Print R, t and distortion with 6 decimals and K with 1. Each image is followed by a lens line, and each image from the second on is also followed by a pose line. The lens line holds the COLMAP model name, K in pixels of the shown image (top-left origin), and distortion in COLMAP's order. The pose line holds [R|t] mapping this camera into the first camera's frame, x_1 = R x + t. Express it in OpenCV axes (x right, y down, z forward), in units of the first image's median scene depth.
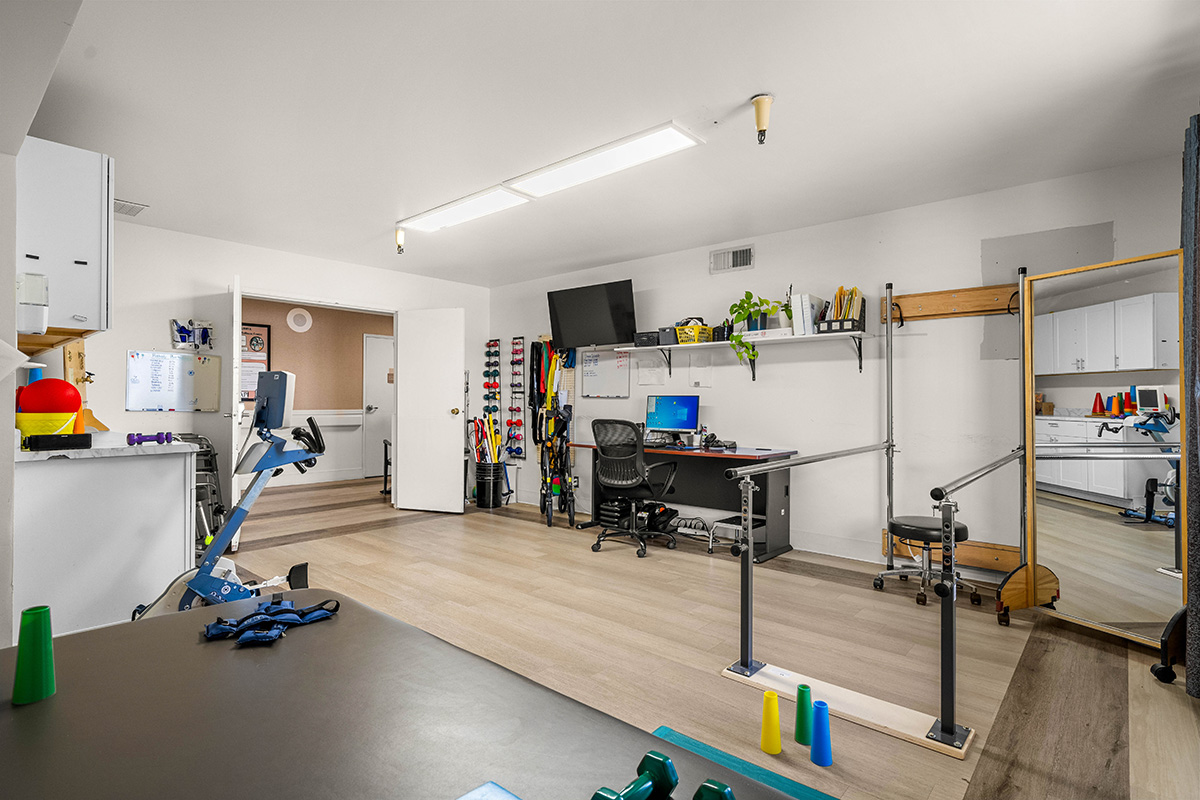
lens RADIAL K [[616.1, 0, 600.0], [0, 616.1, 400.0], [0, 0, 1]] dist [-0.000280, -0.000221]
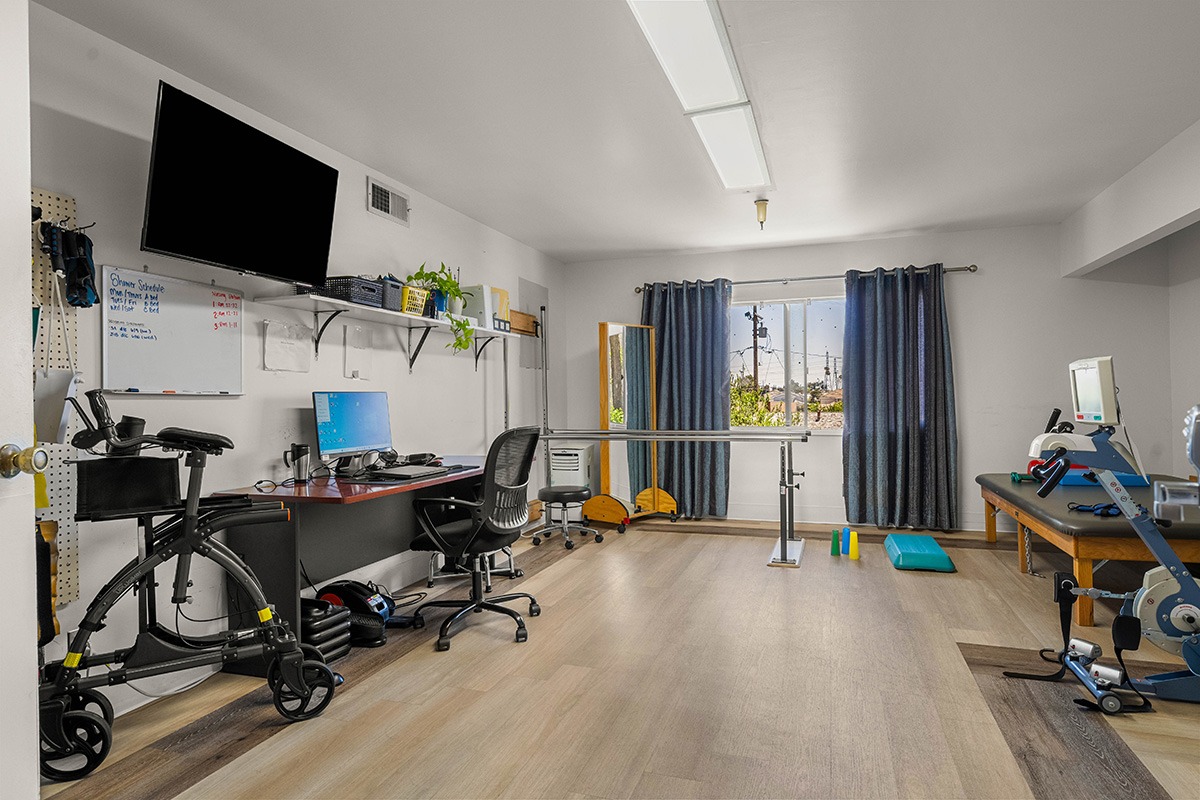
lens RADIAL K [[616.1, 0, 600.0], [0, 616.1, 400.0], [0, 0, 1]] dist [-0.000280, -0.000221]
pose [[-0.347286, -0.005965, 0.937740, -0.566513], [0.009171, 0.999910, 0.009757, -0.002788], [-0.937714, 0.011988, -0.347200, 1.054546]]
